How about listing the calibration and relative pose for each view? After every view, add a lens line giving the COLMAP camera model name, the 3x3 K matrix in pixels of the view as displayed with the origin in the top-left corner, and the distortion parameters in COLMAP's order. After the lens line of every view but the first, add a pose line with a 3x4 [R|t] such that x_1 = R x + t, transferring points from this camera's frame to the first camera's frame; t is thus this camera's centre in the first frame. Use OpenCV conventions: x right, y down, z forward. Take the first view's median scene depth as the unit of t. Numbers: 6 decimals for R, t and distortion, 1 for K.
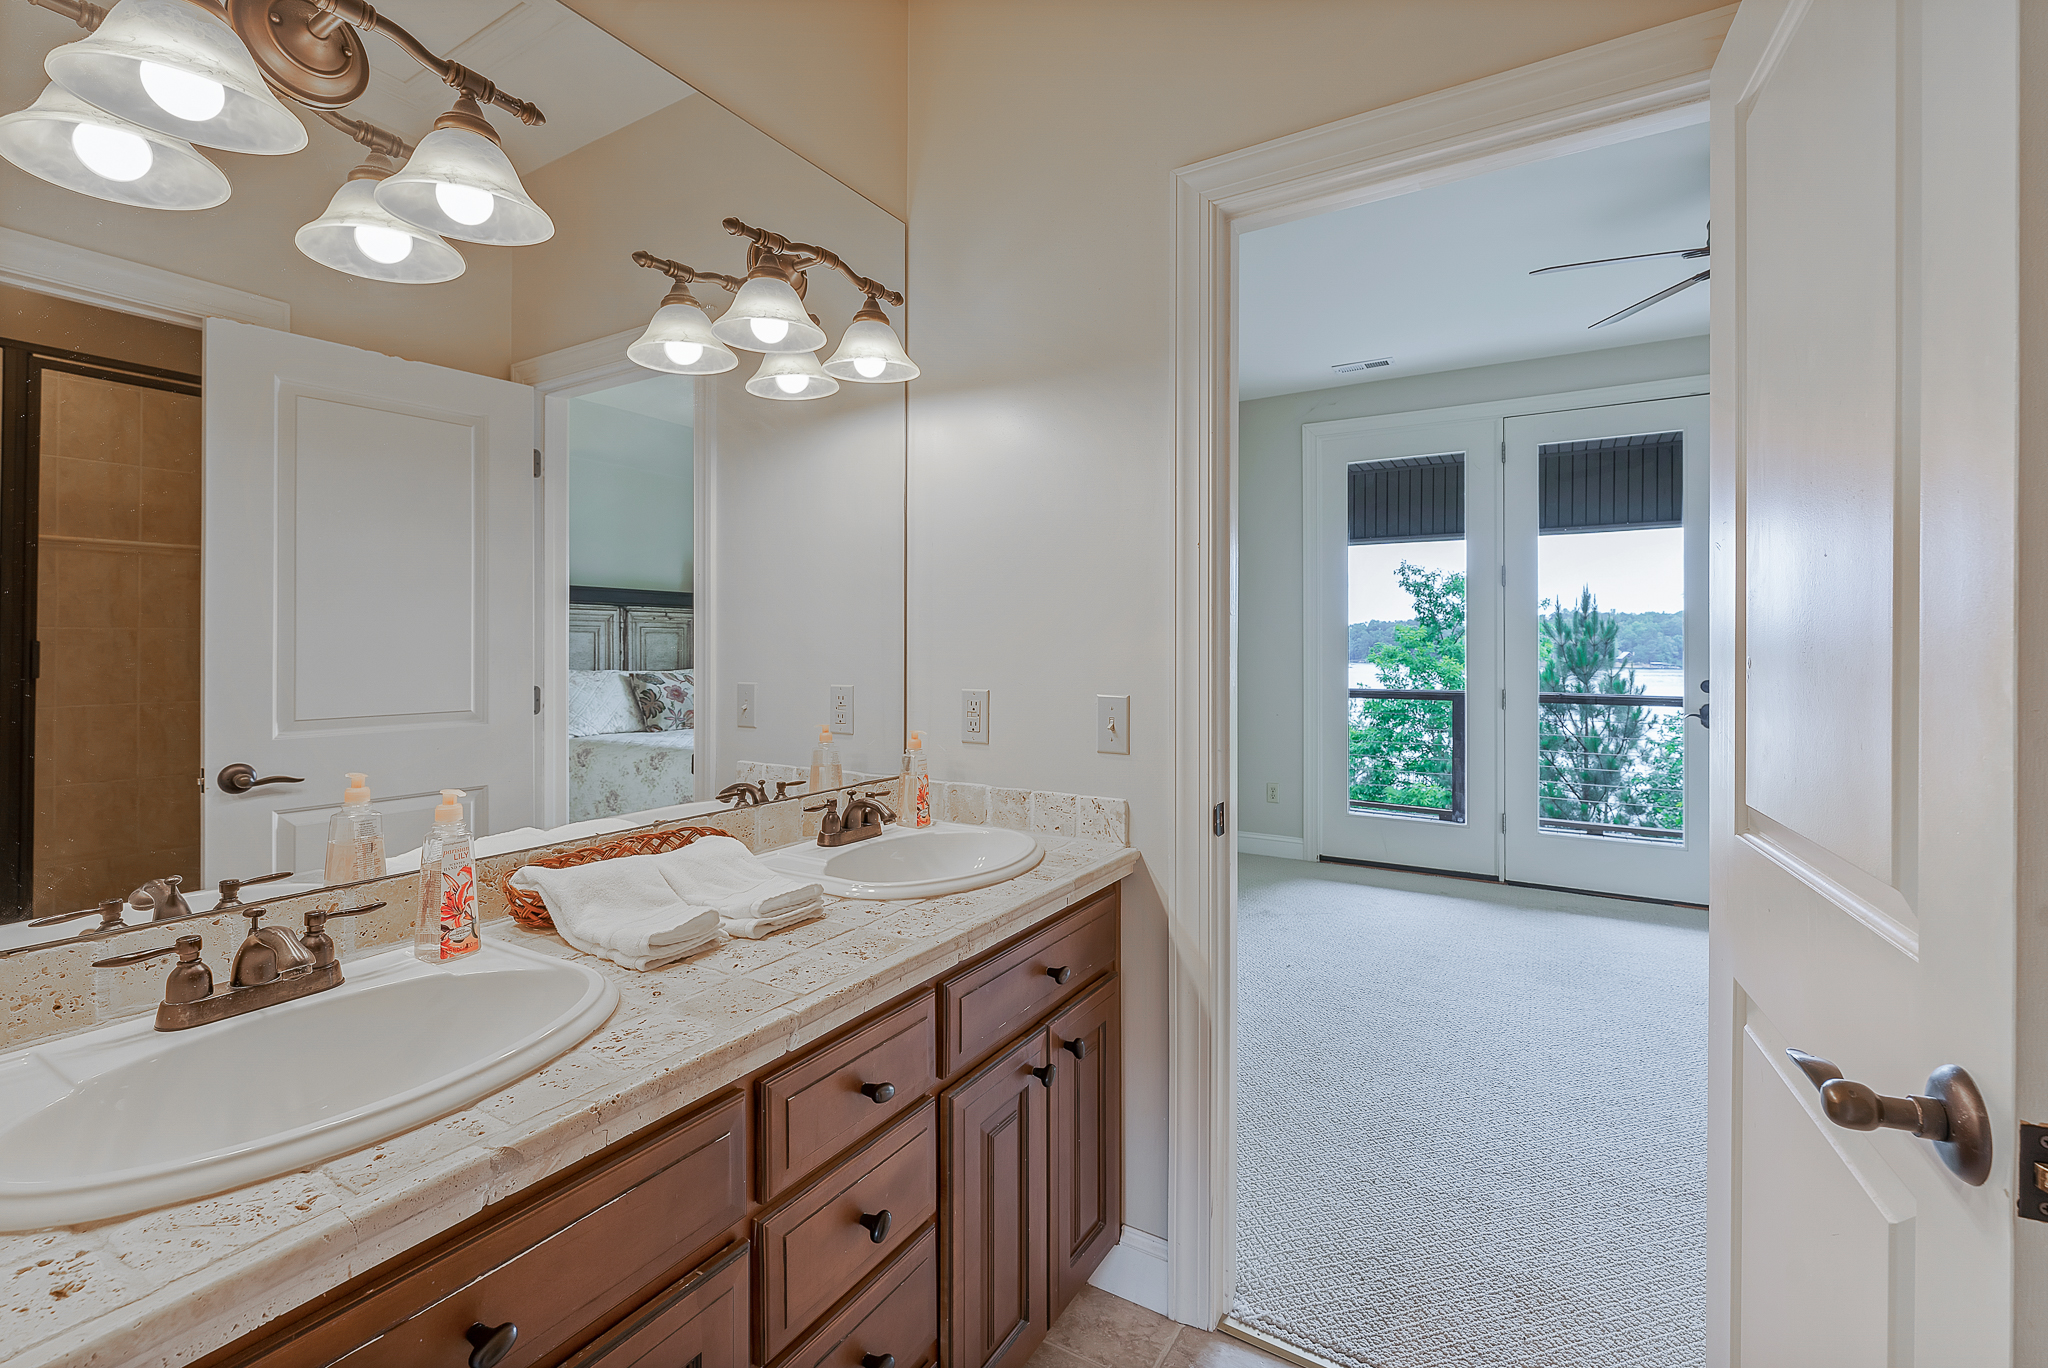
lens RADIAL K [[893.6, 0, 1019.7], [0, 893.6, 669.1], [0, 0, 1]] dist [-0.002186, -0.000033]
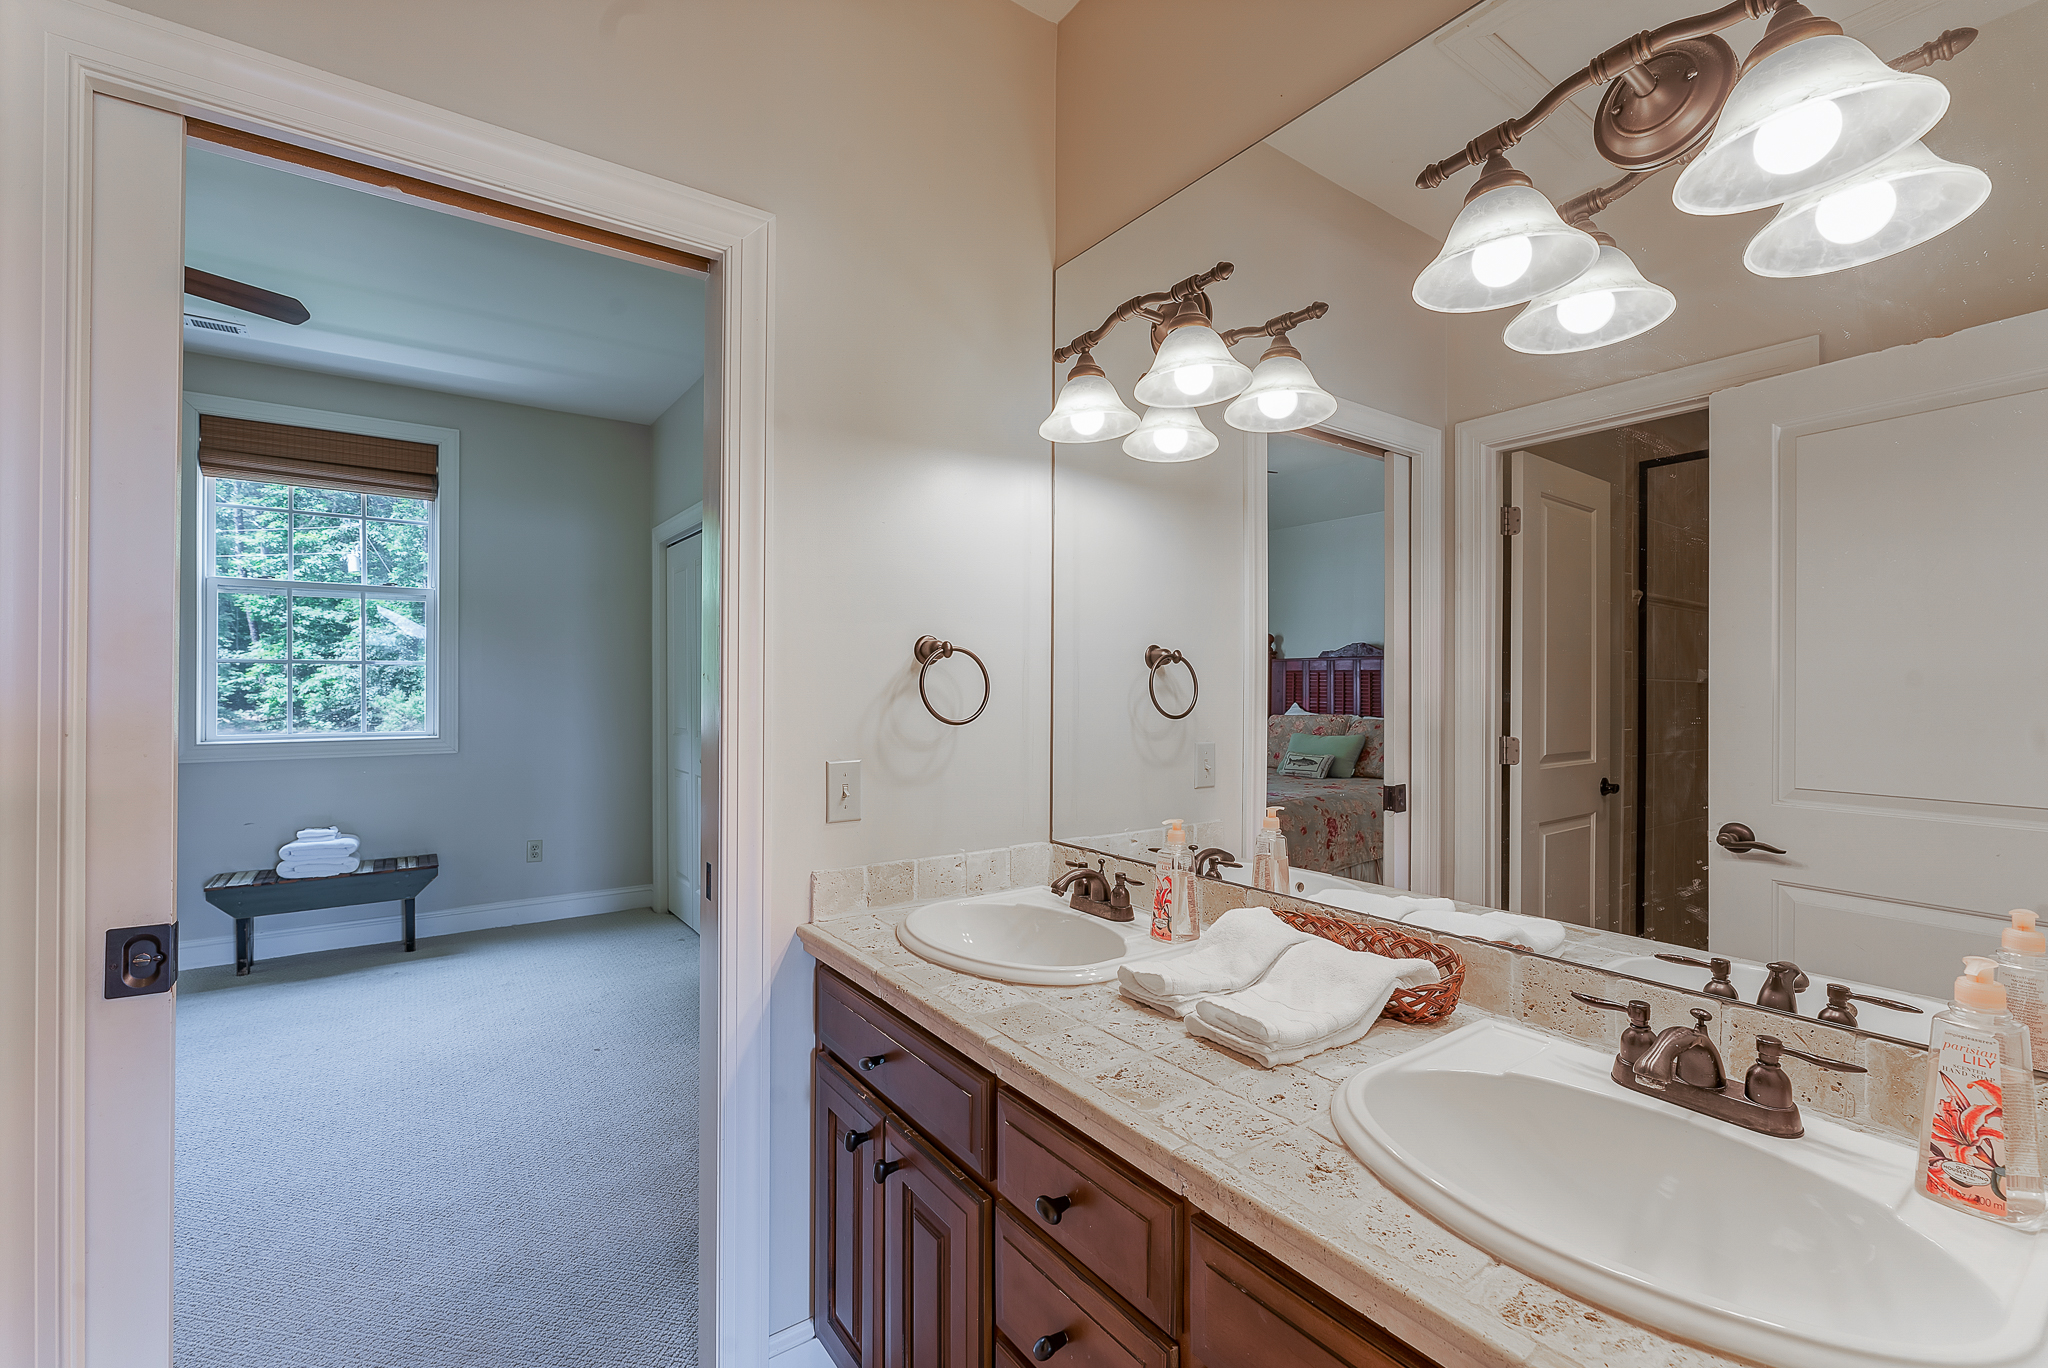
lens RADIAL K [[832.8, 0, 1007.3], [0, 832.8, 683.0], [0, 0, 1]] dist [0.001113, -0.000160]
pose [[-0.393372, -0.011463, -0.919308, 0.593563], [-0.022738, 0.999738, -0.002737, -0.059250], [0.919098, 0.019827, -0.393529, 1.167624]]
